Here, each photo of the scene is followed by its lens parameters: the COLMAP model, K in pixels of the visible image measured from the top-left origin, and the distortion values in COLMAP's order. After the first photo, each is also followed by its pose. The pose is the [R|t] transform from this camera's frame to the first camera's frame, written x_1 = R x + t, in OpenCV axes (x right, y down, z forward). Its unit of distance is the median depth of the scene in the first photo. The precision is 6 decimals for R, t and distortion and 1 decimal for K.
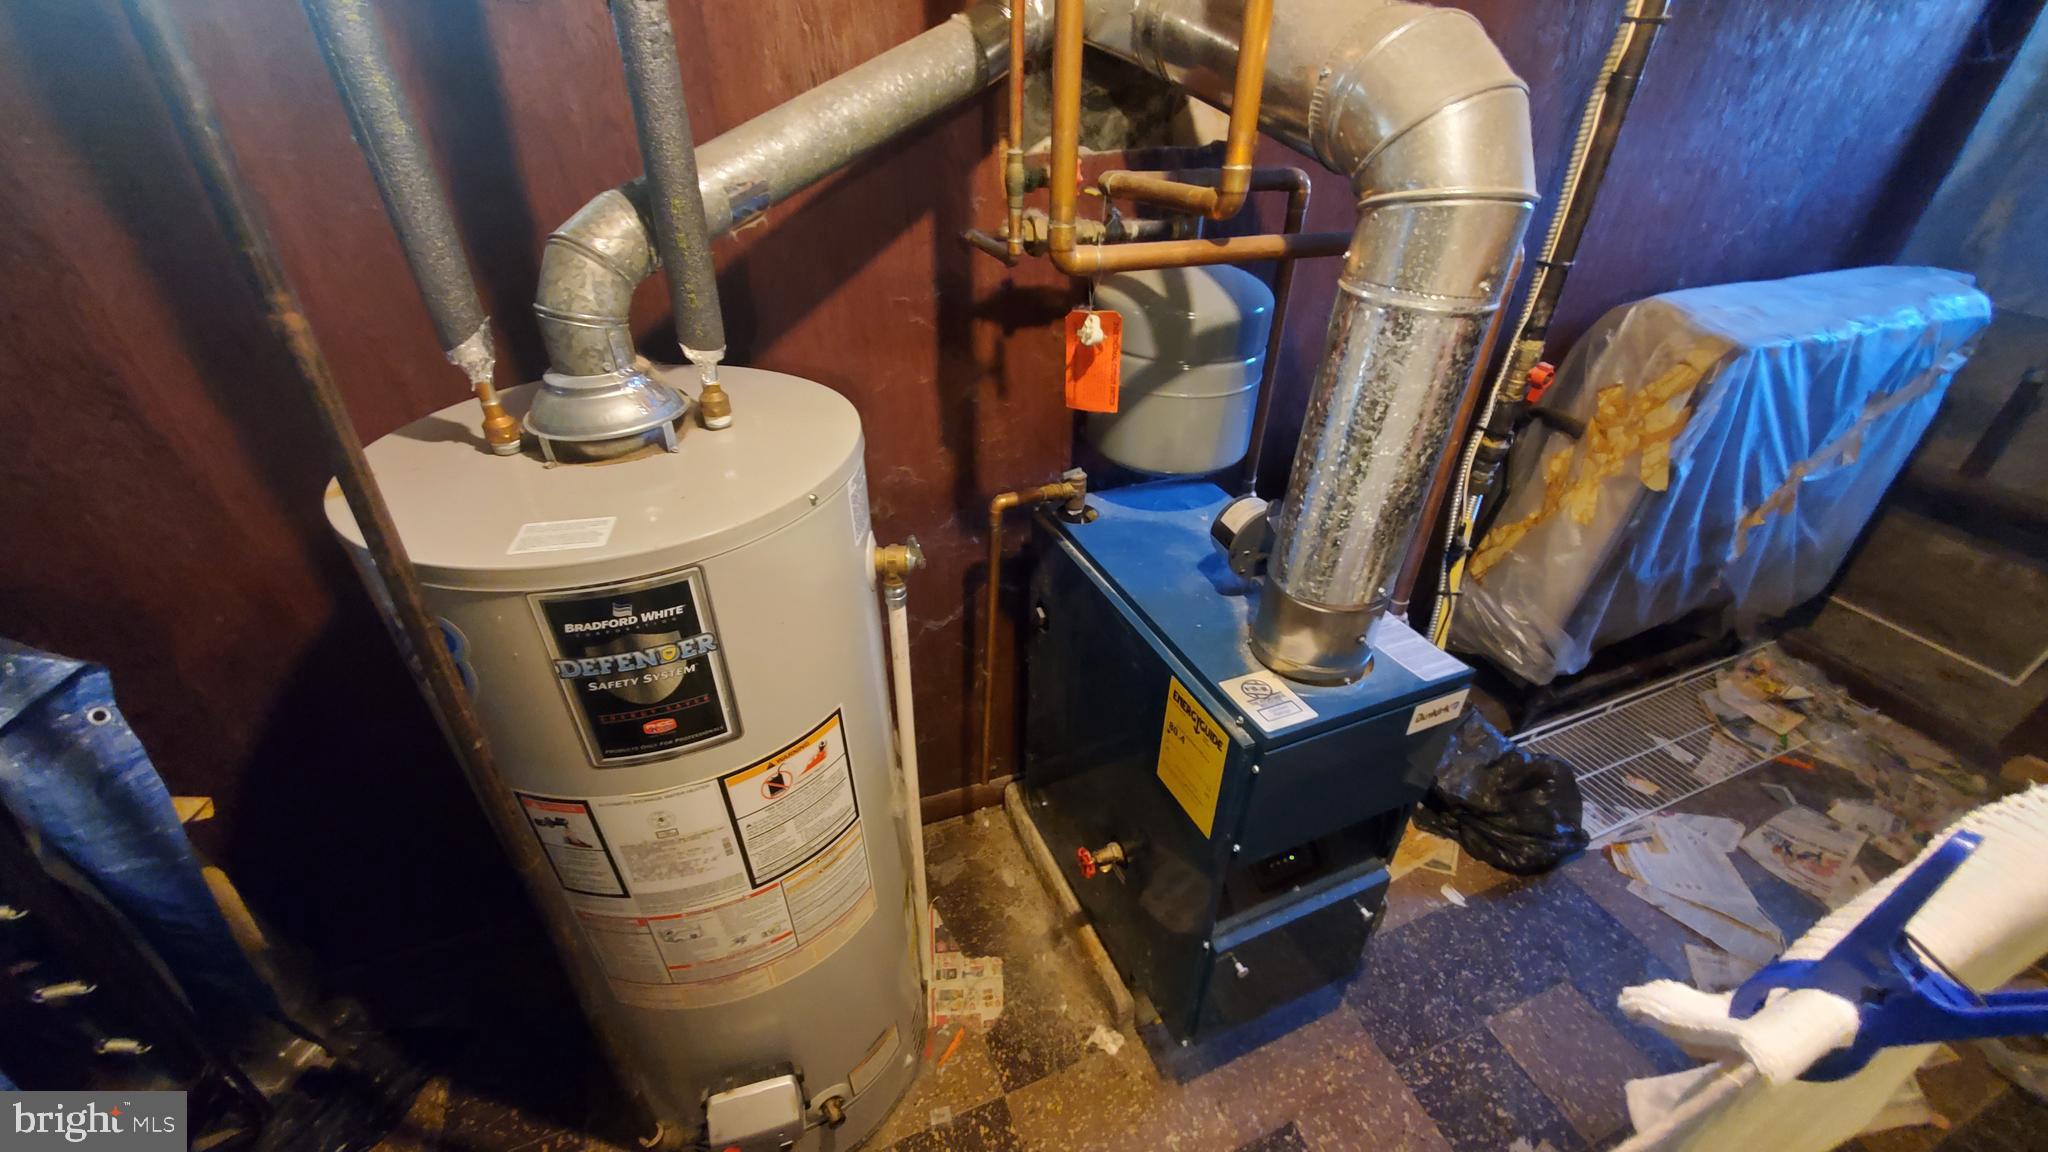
lens RADIAL K [[819.2, 0, 1033.5], [0, 819.2, 603.9], [0, 0, 1]] dist [-0.000668, -0.000534]
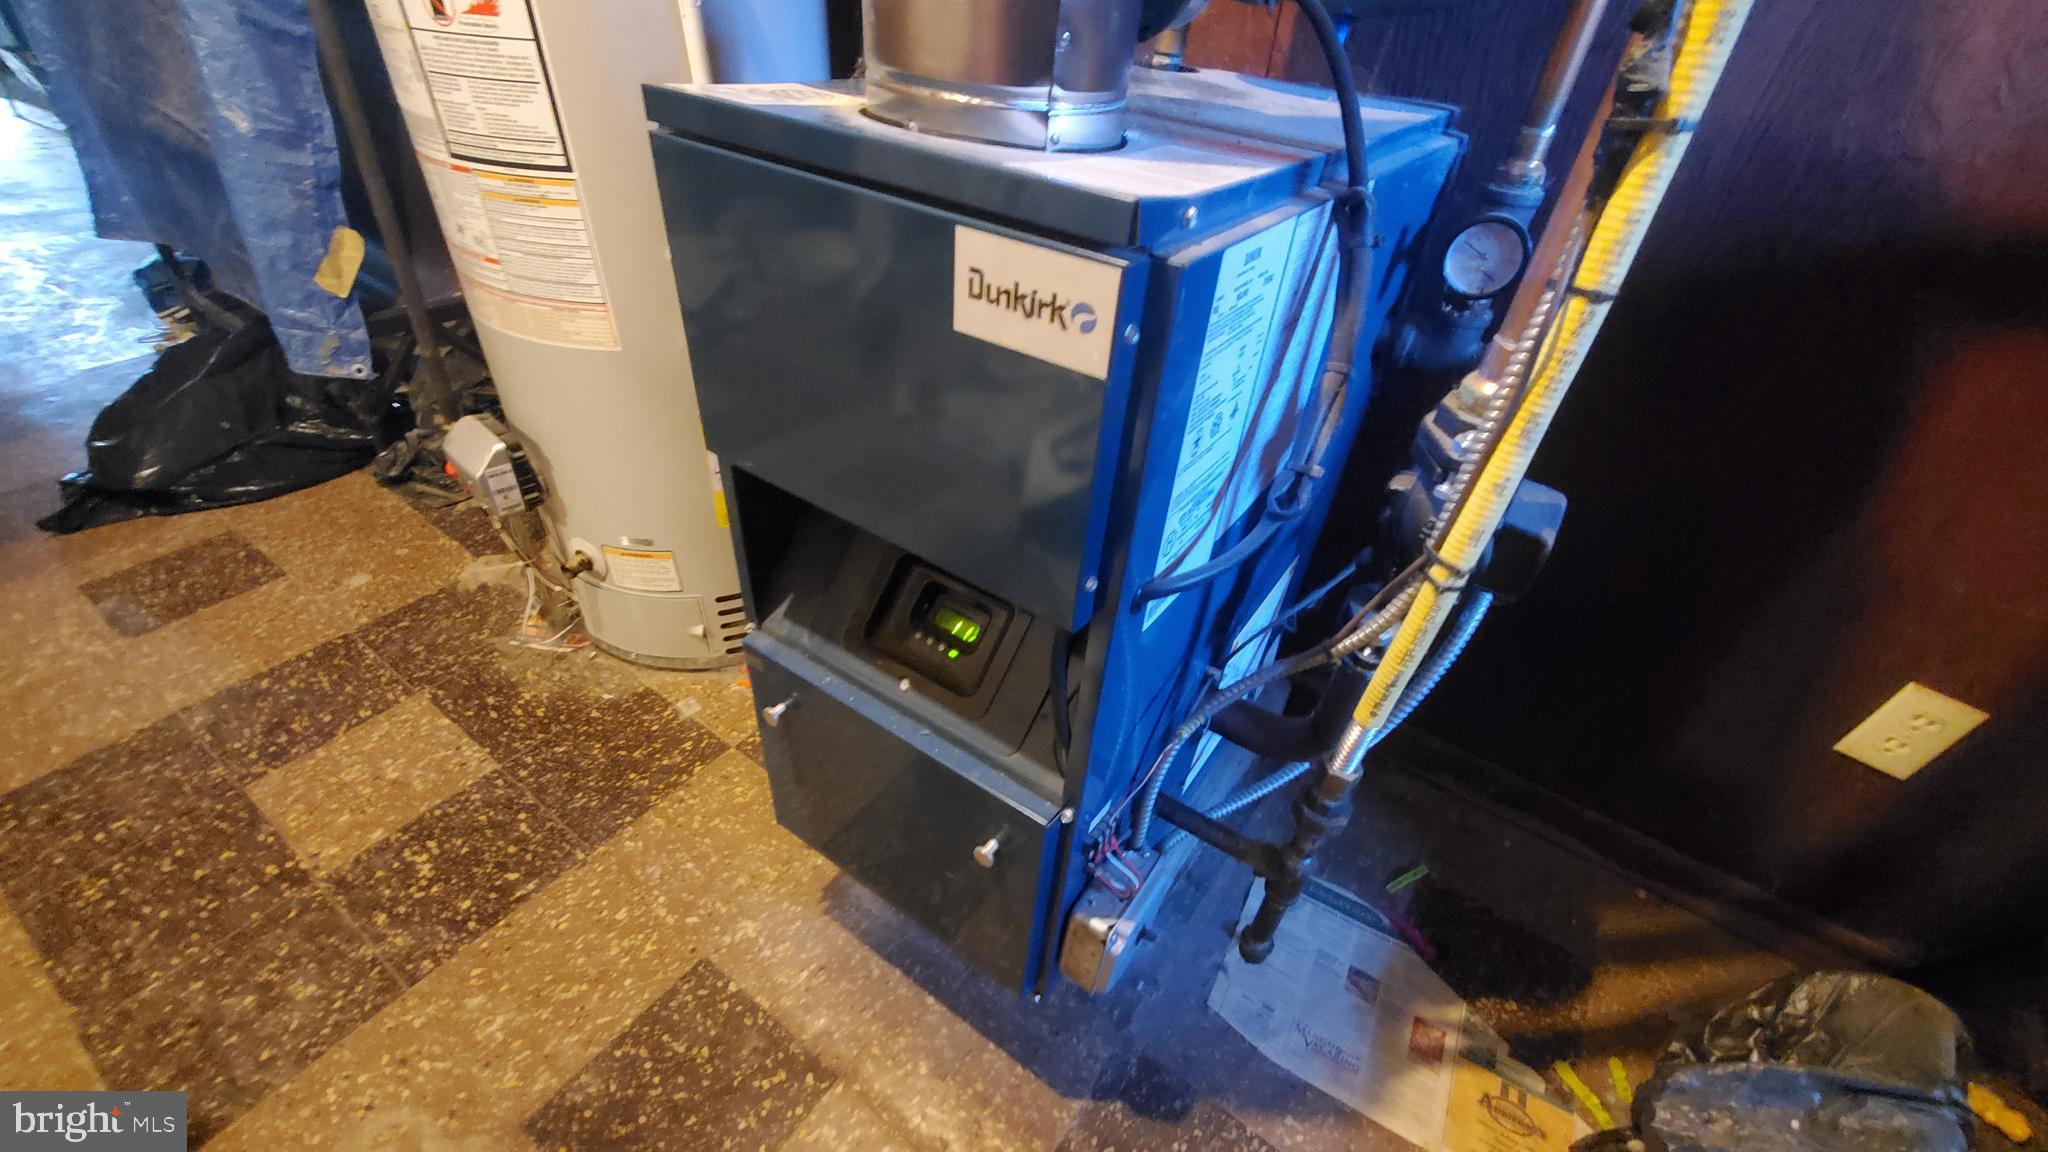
lens RADIAL K [[819.2, 0, 1033.5], [0, 819.2, 603.9], [0, 0, 1]] dist [-0.000668, -0.000534]
pose [[0.527066, 0.544630, -0.652365, 0.612449], [-0.536832, 0.808467, 0.241229, 0.114225], [0.658796, 0.223067, 0.718490, 0.579954]]
